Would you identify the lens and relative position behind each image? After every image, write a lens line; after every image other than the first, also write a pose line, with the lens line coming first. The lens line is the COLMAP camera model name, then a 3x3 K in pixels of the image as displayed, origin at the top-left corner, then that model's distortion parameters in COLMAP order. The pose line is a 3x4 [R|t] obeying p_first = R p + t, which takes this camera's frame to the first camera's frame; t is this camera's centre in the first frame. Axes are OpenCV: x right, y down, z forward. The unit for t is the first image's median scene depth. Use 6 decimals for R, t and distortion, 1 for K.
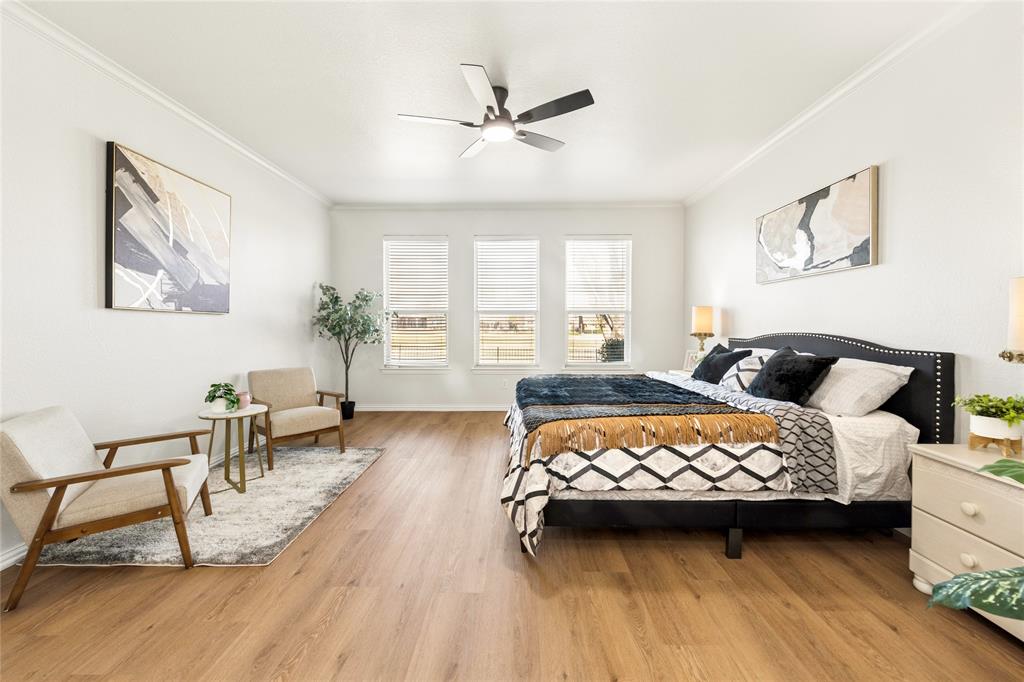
lens RADIAL K [[400.9, 0, 518.7], [0, 400.9, 344.4], [0, 0, 1]] dist [0.001730, -0.000083]
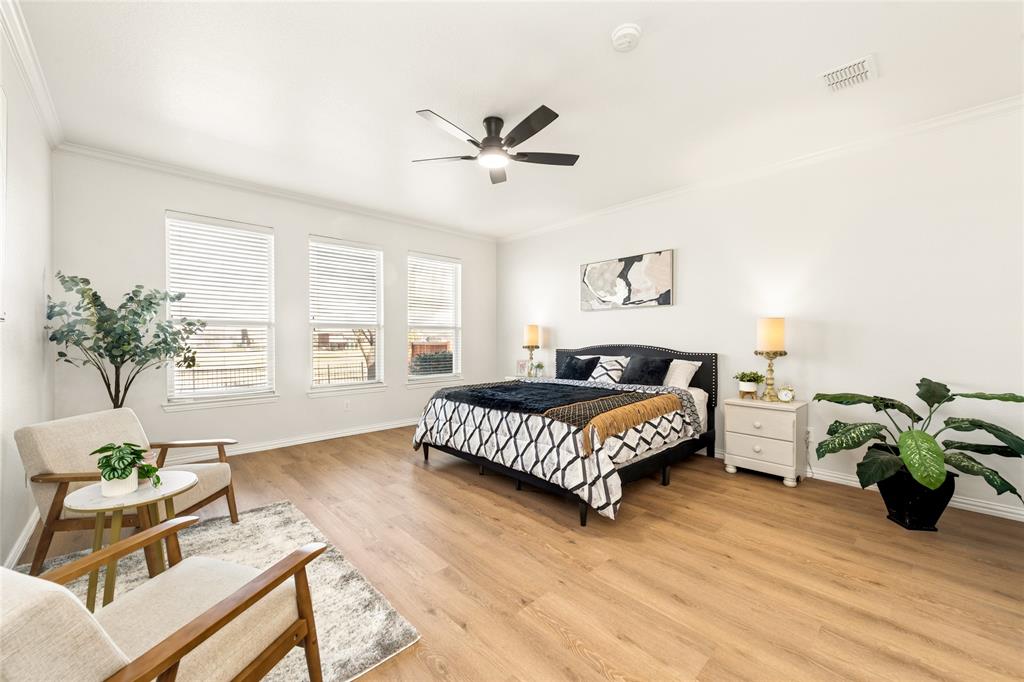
lens RADIAL K [[394.4, 0, 508.4], [0, 394.4, 358.0], [0, 0, 1]] dist [0.002785, 0.000075]
pose [[0.724719, -0.035086, 0.688151, -0.711639], [0.035915, 0.999269, 0.013125, -0.013331], [-0.688108, 0.015203, 0.725449, 0.204661]]
